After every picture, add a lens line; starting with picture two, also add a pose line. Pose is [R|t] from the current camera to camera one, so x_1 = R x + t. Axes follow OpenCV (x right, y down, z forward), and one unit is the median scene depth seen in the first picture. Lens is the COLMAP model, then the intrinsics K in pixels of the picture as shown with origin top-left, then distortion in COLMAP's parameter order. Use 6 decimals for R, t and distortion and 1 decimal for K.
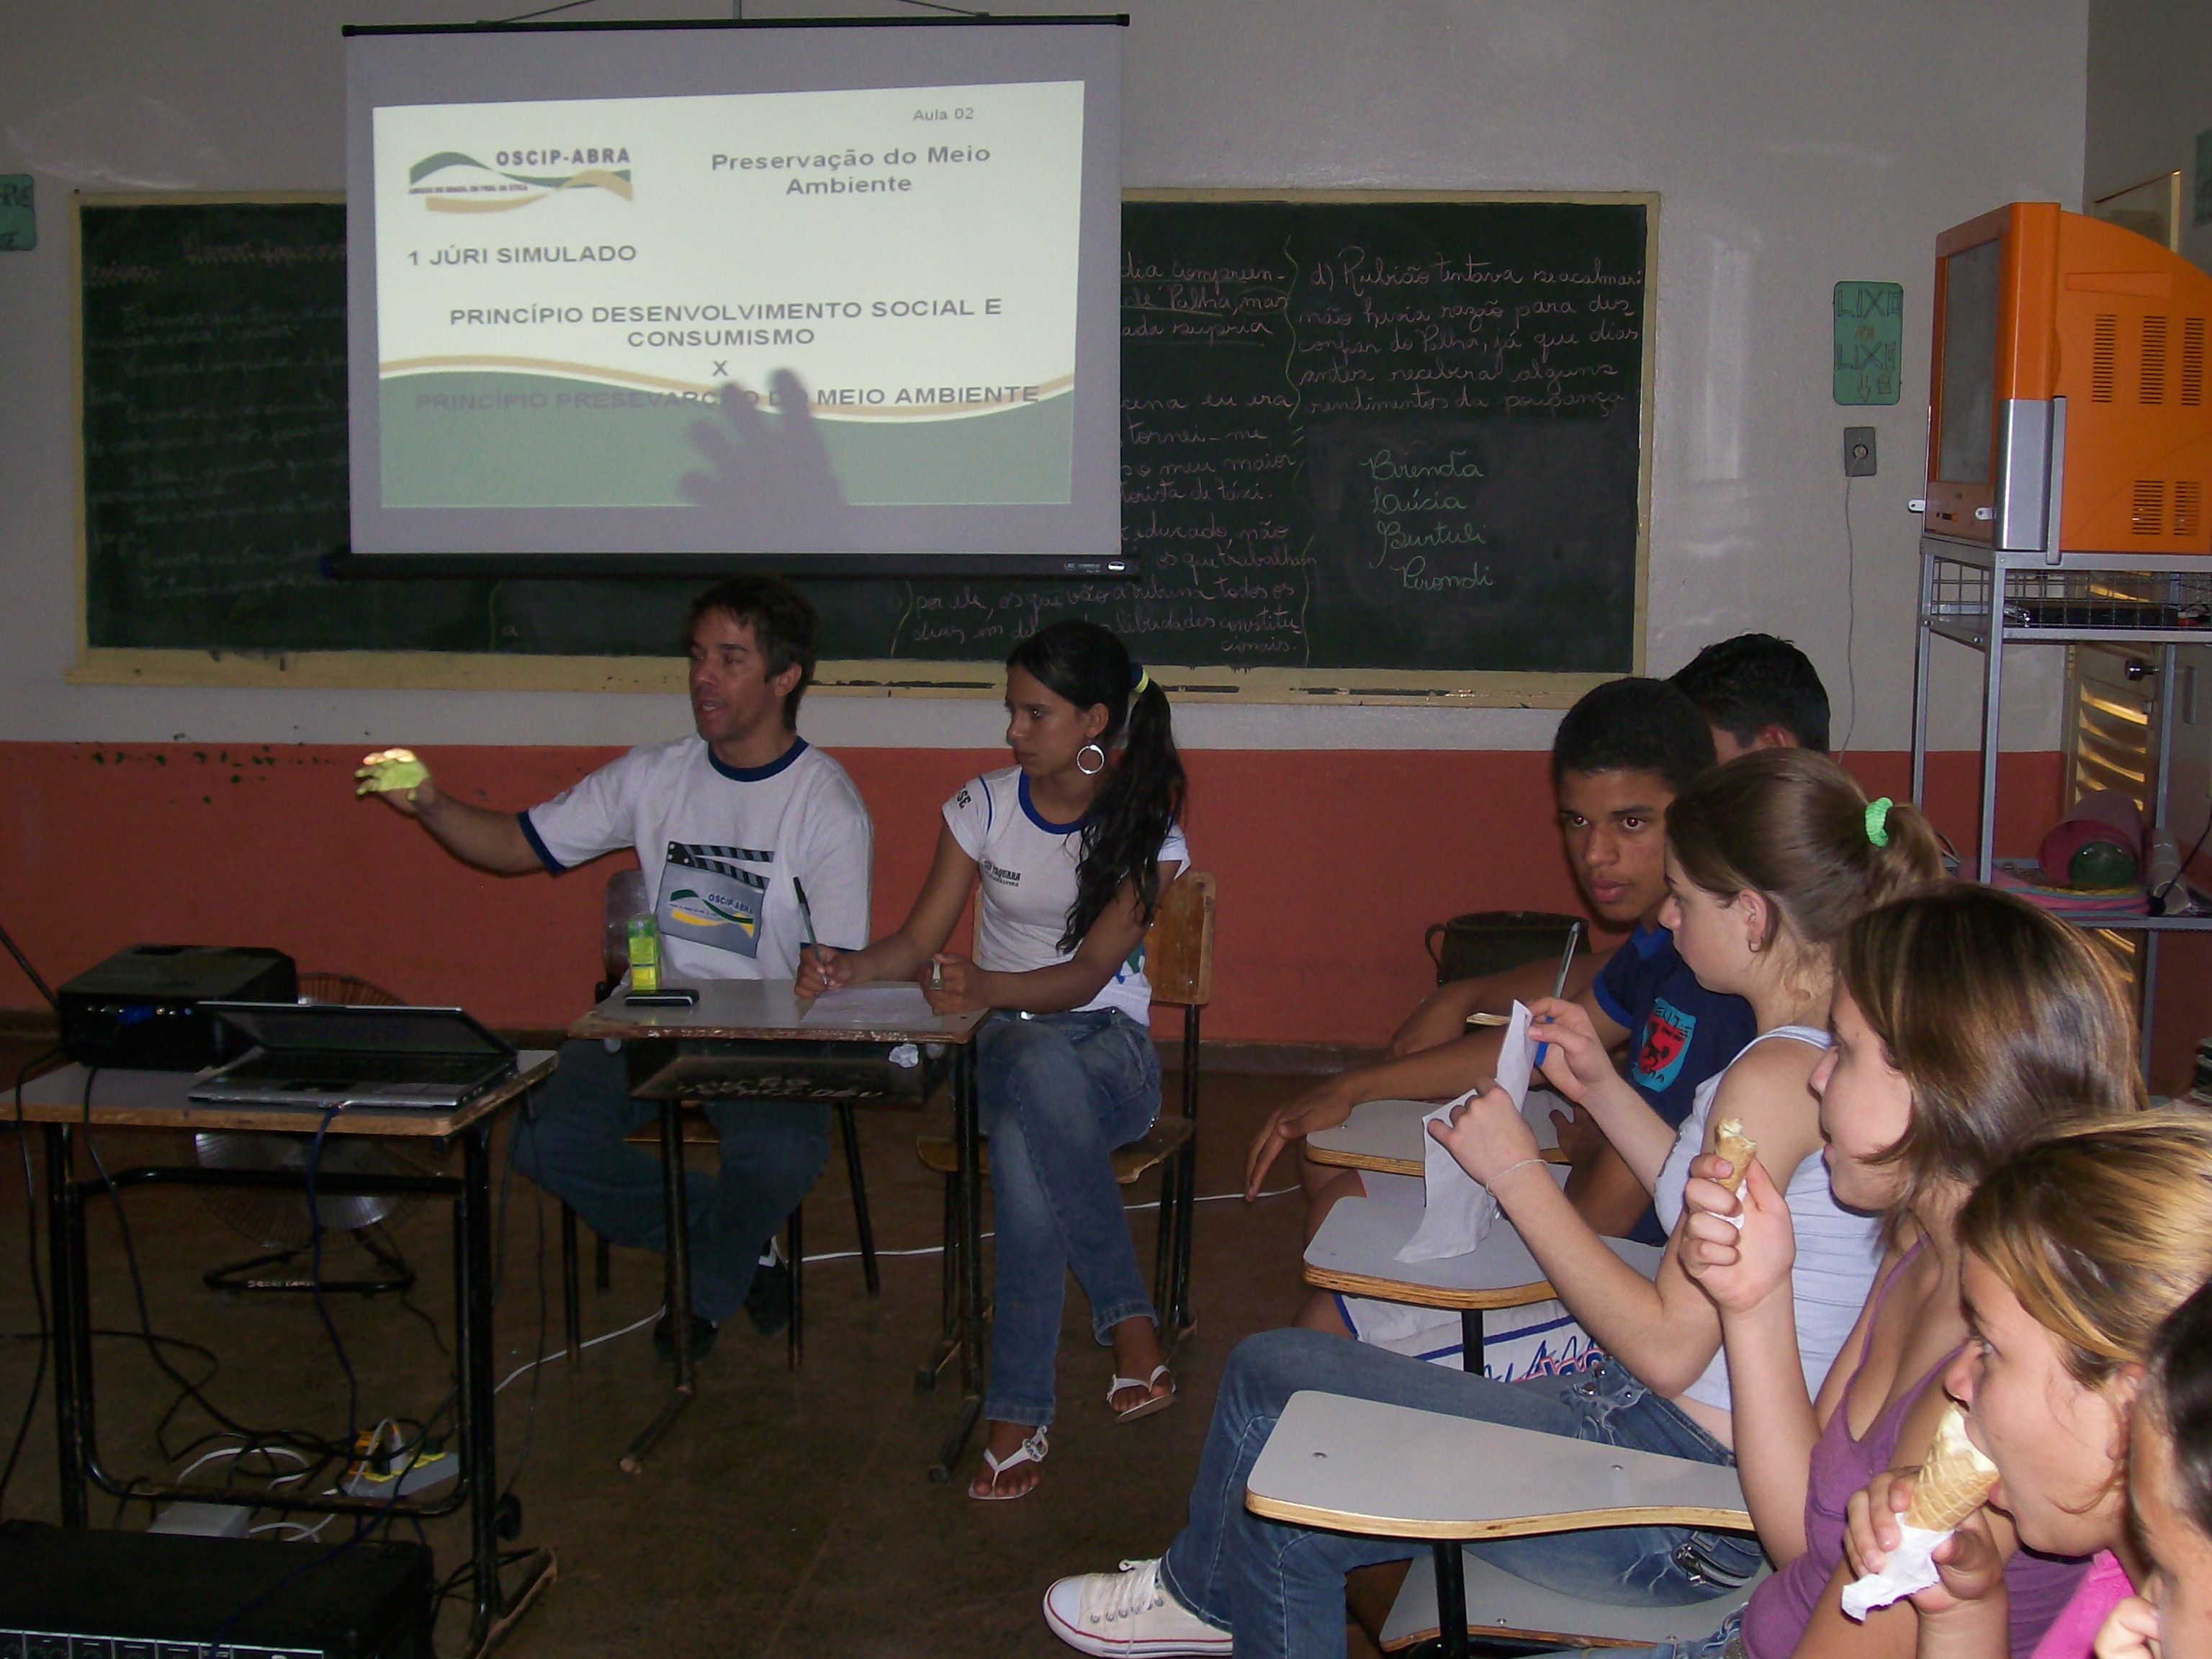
lens RADIAL K [[3031.3, 0, 1377.6], [0, 3031.3, 855.0], [0, 0, 1]] dist [-0.149620, 0.104555]
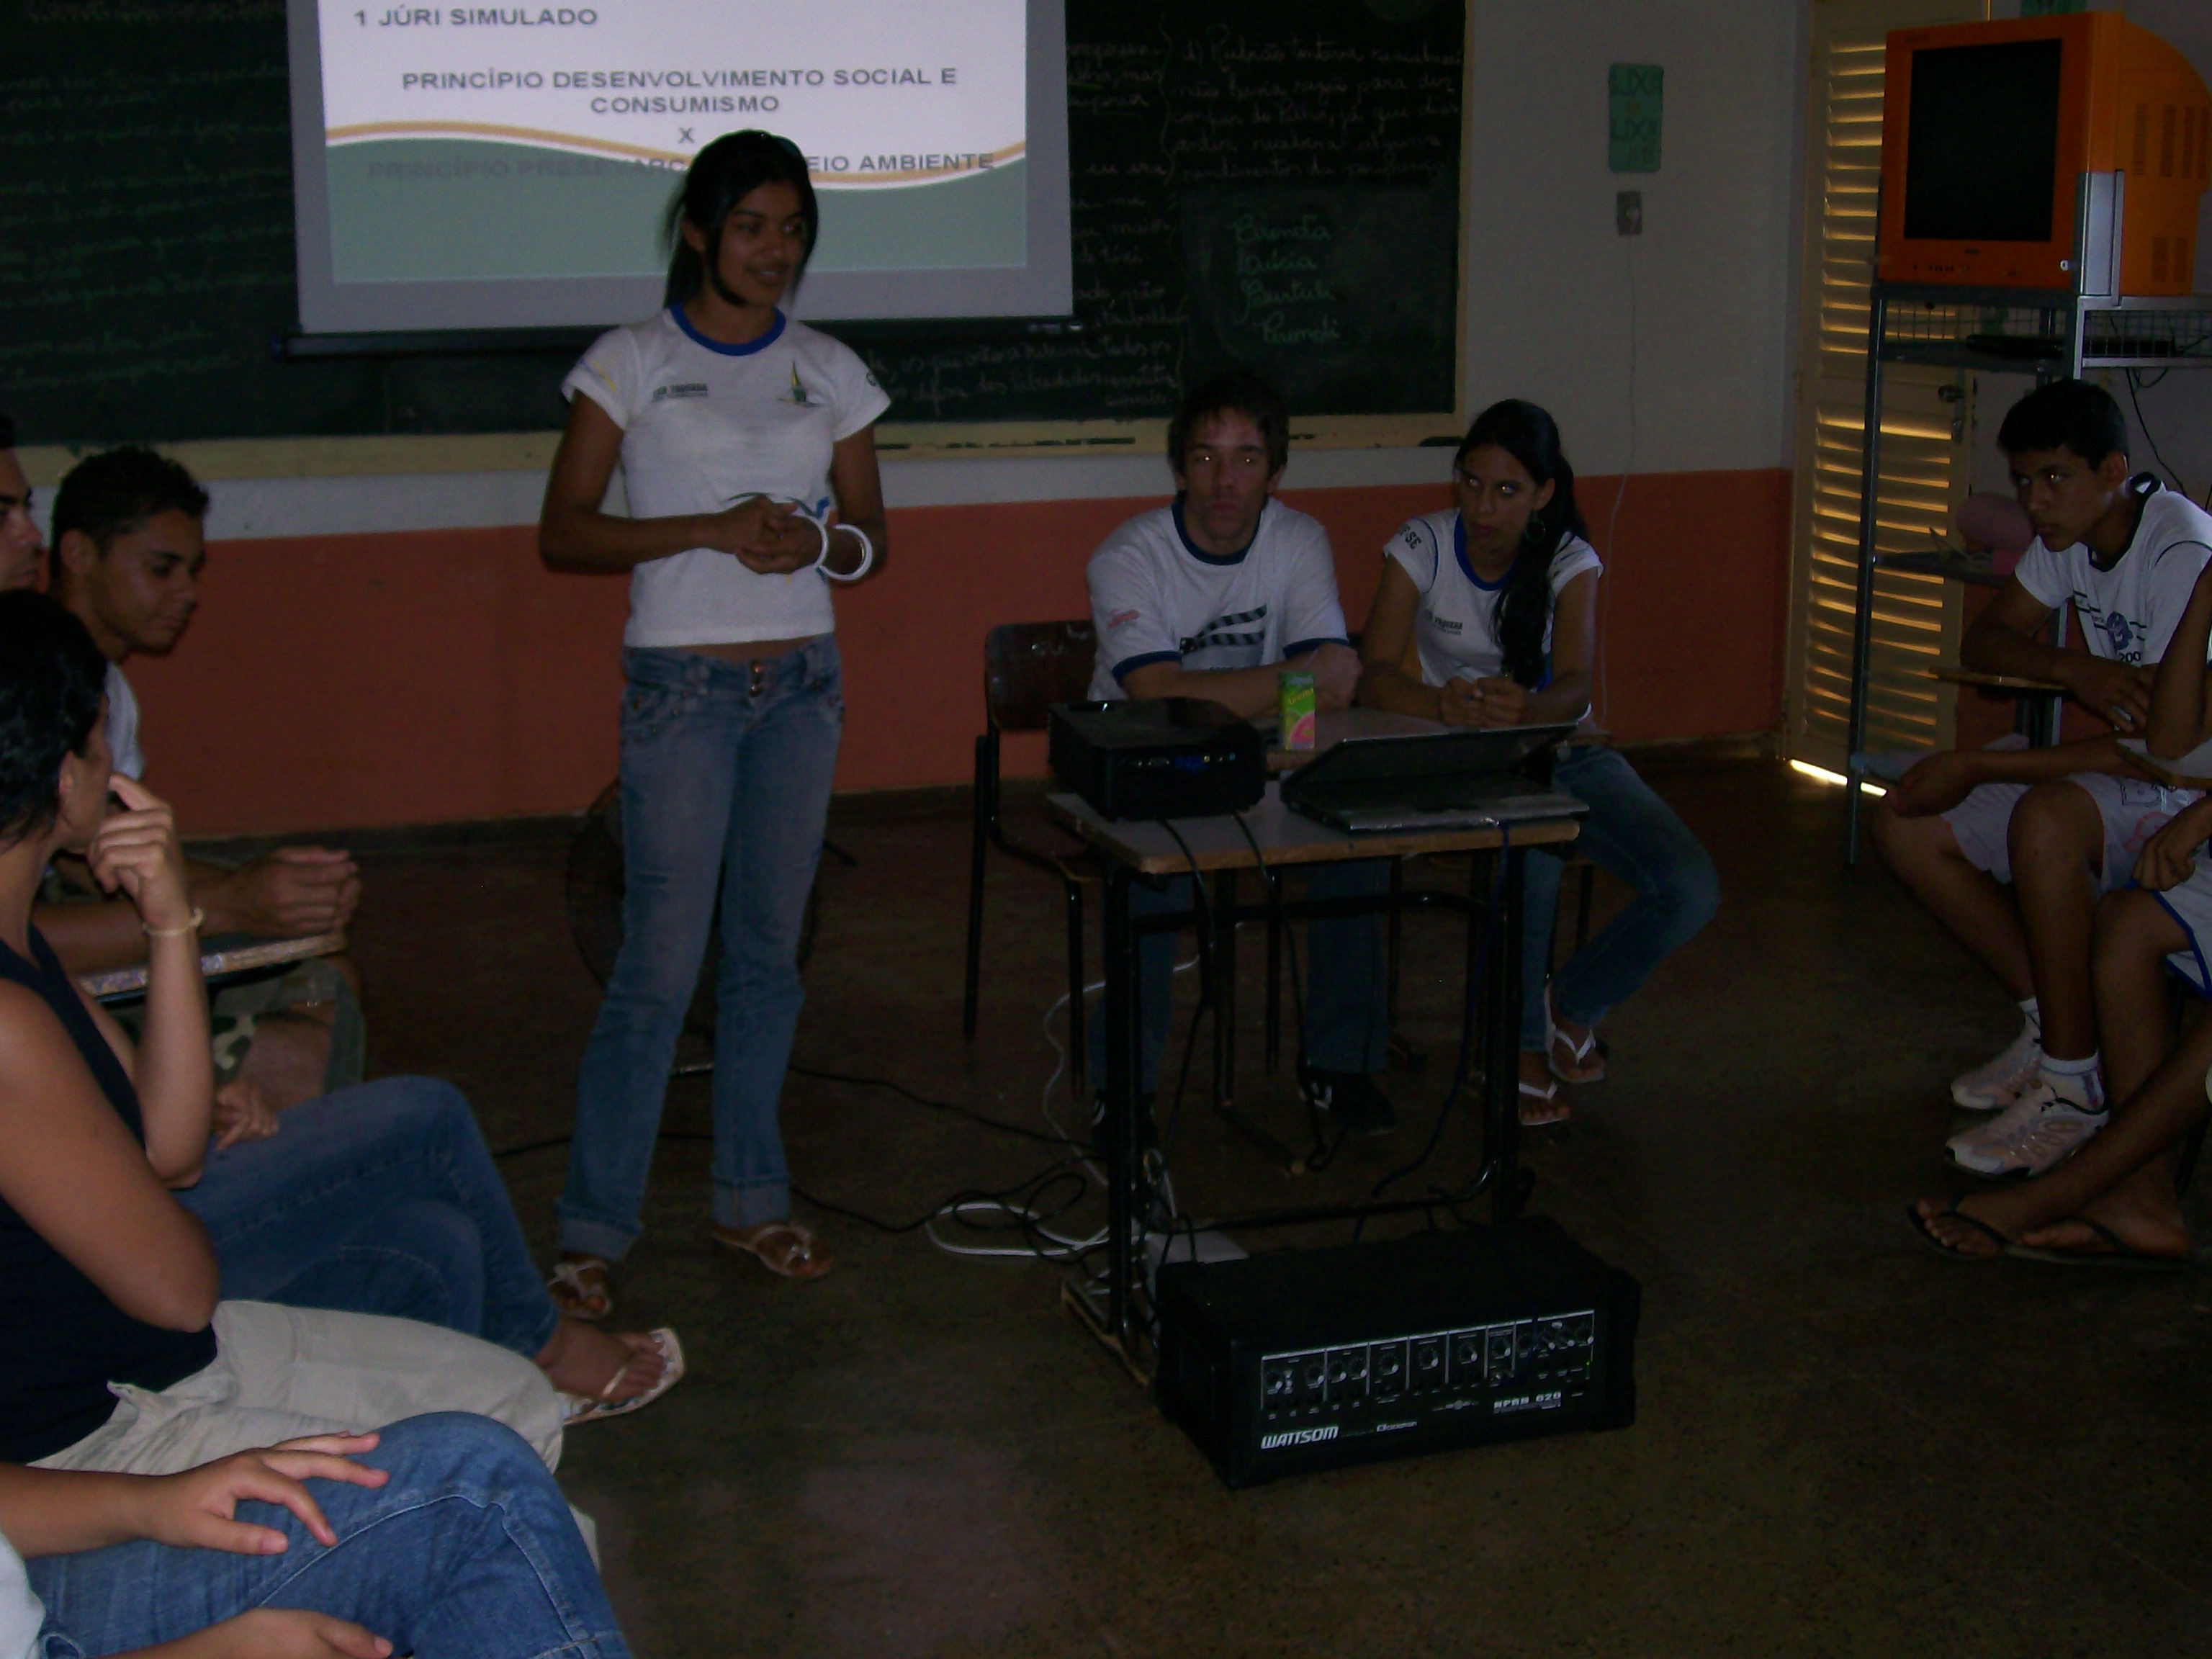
lens RADIAL K [[2938.2, 0, 1130.3], [0, 2938.2, 809.3], [0, 0, 1]] dist [-0.147704, 0.083199]
pose [[0.915486, -0.088336, 0.392532, -0.467006], [0.062600, 0.994993, 0.077913, -0.006005], [-0.397449, -0.046756, 0.916432, 0.048166]]
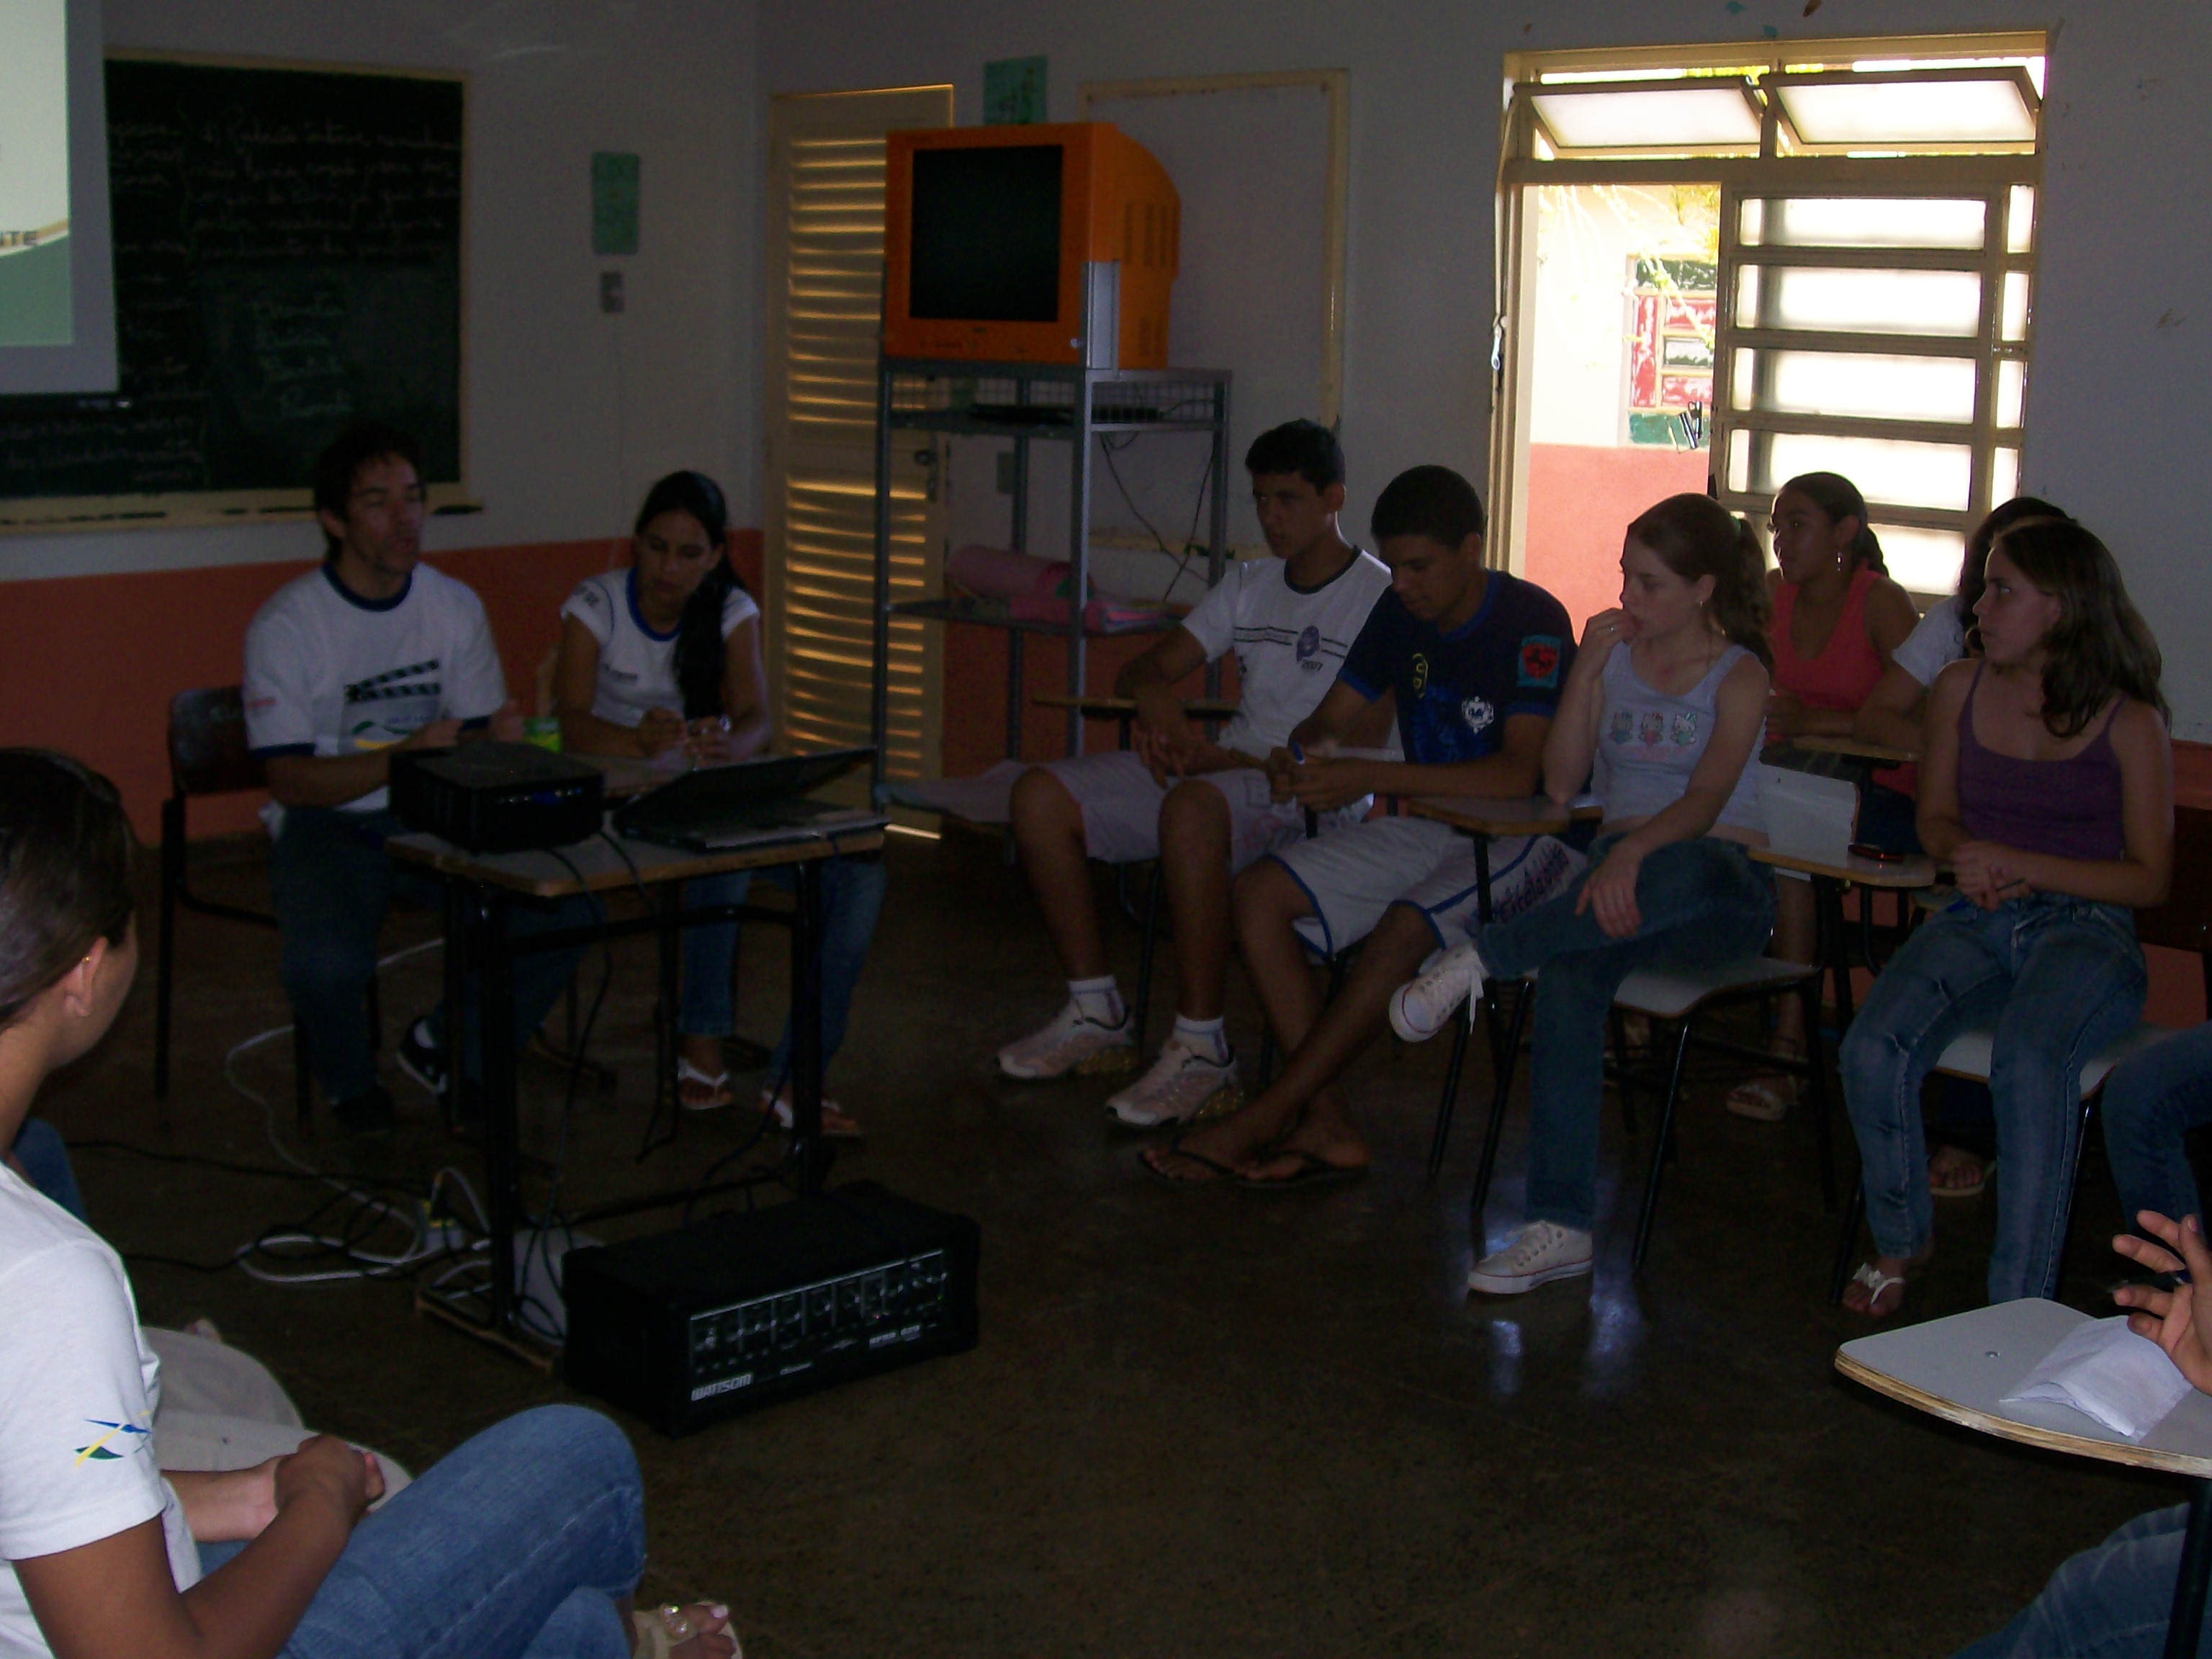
lens RADIAL K [[2947.6, 0, 1164.2], [0, 2947.6, 822.9], [0, 0, 1]] dist [-0.149164, 0.019296]
pose [[0.648855, -0.125401, 0.750508, -0.606206], [0.084829, 0.992099, 0.092428, -0.010720], [-0.756169, 0.003692, 0.654366, 0.056582]]
